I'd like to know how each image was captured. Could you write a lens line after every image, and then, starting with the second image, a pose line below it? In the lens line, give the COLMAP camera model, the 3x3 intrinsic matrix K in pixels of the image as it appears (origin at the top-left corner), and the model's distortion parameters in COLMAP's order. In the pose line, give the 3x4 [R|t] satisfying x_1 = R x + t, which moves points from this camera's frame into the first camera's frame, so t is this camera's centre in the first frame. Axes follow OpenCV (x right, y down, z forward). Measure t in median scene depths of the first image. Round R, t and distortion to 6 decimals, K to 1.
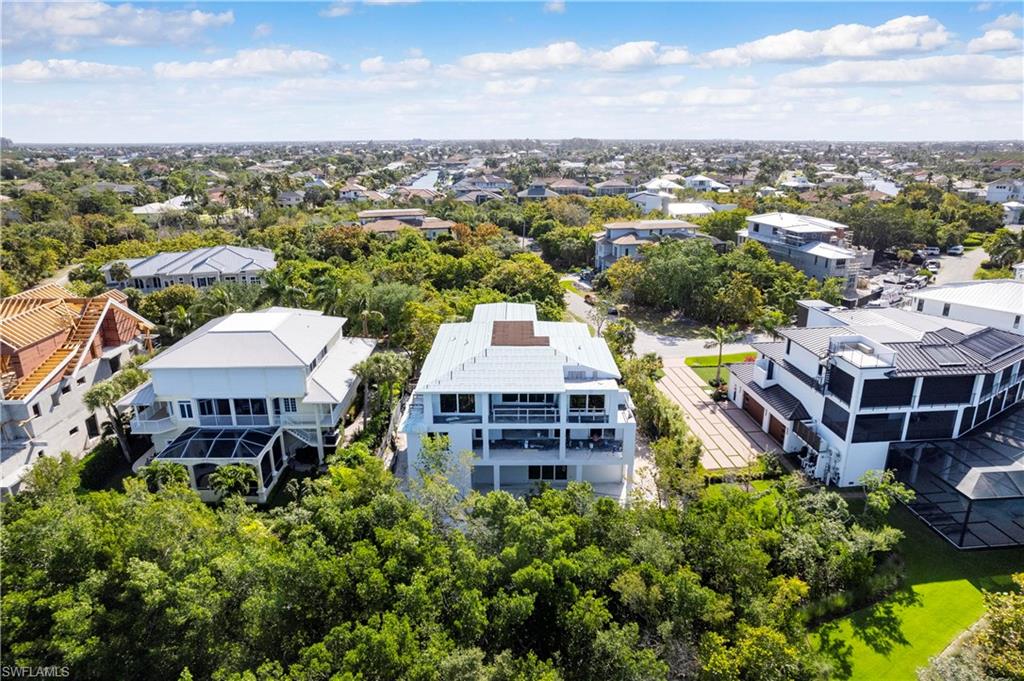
lens RADIAL K [[660.8, 0, 512.0], [0, 660.8, 340.5], [0, 0, 1]] dist [-0.035227, -0.000771]
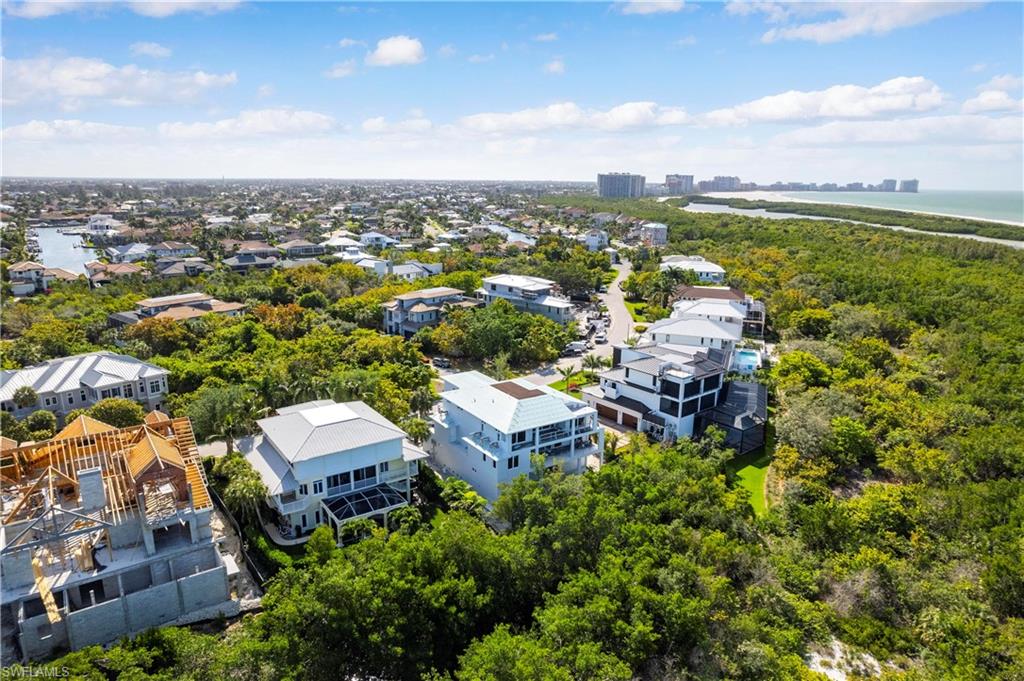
lens RADIAL K [[660.8, 0, 512.0], [0, 660.8, 340.5], [0, 0, 1]] dist [-0.035227, -0.000771]
pose [[0.834300, -0.122920, 0.537433, -0.844998], [0.152143, 0.988307, -0.010141, -0.115168], [-0.529902, 0.090227, 0.843245, -0.366062]]
